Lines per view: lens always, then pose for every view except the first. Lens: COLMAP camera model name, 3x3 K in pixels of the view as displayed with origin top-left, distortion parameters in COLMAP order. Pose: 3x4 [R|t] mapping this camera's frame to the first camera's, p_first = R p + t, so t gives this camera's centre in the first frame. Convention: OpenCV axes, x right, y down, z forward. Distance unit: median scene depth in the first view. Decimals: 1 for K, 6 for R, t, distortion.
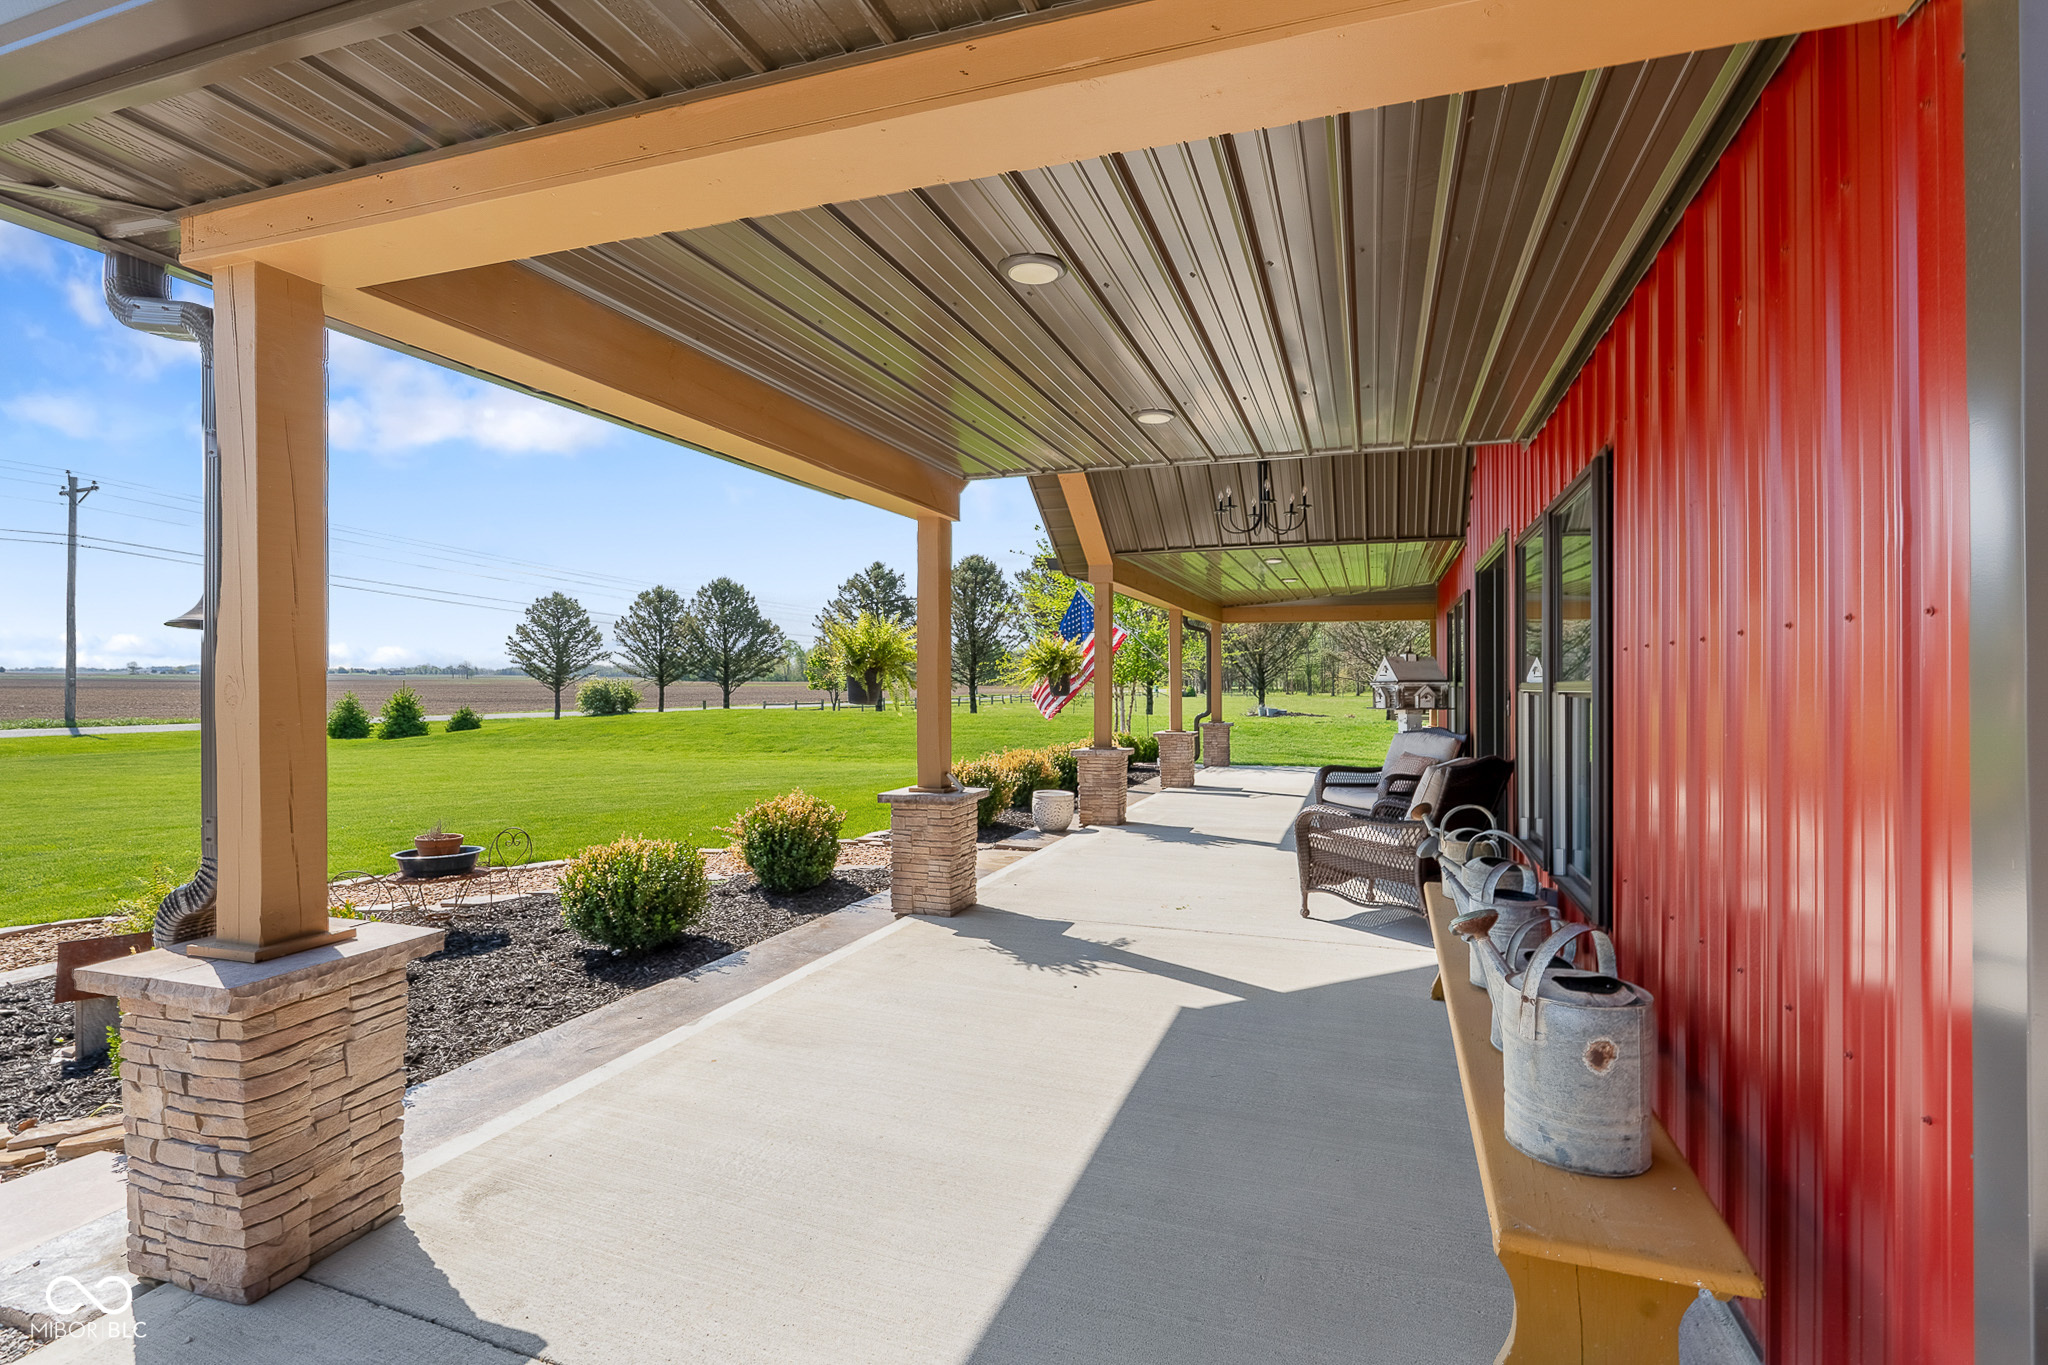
lens RADIAL K [[904.7, 0, 1024.0], [0, 904.7, 682.5], [0, 0, 1]] dist [-0.000345, 0.000284]
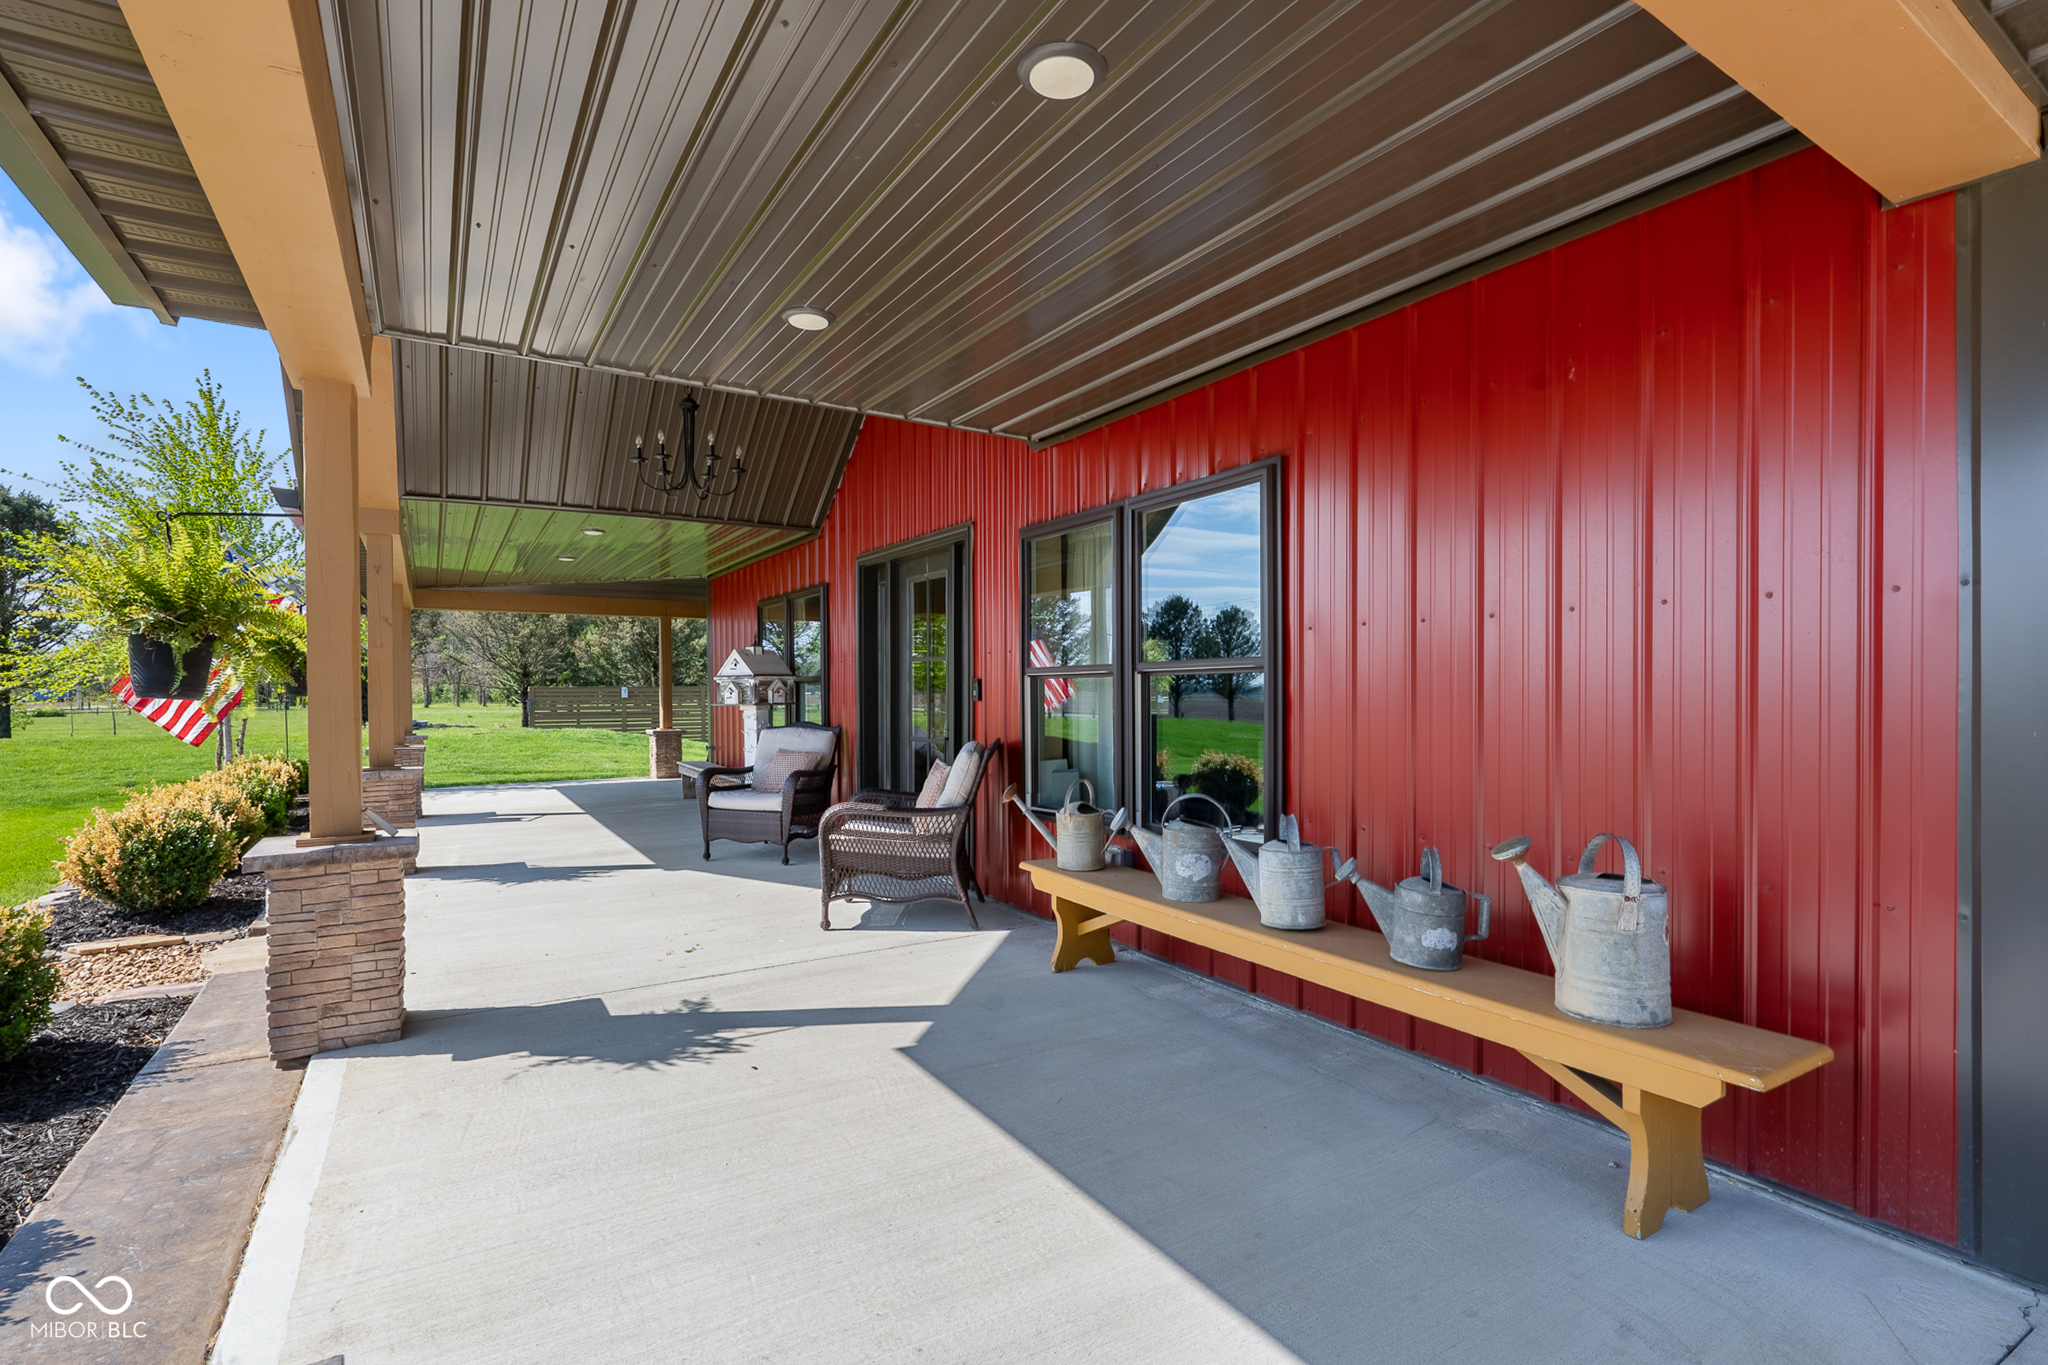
lens RADIAL K [[956.3, 0, 1012.4], [0, 956.3, 710.1], [0, 0, 1]] dist [-0.006732, -0.000516]
pose [[0.645025, -0.021669, 0.763854, -0.356512], [0.005142, 0.999698, 0.024018, 0.025350], [-0.764144, -0.011564, 0.644942, 0.311825]]
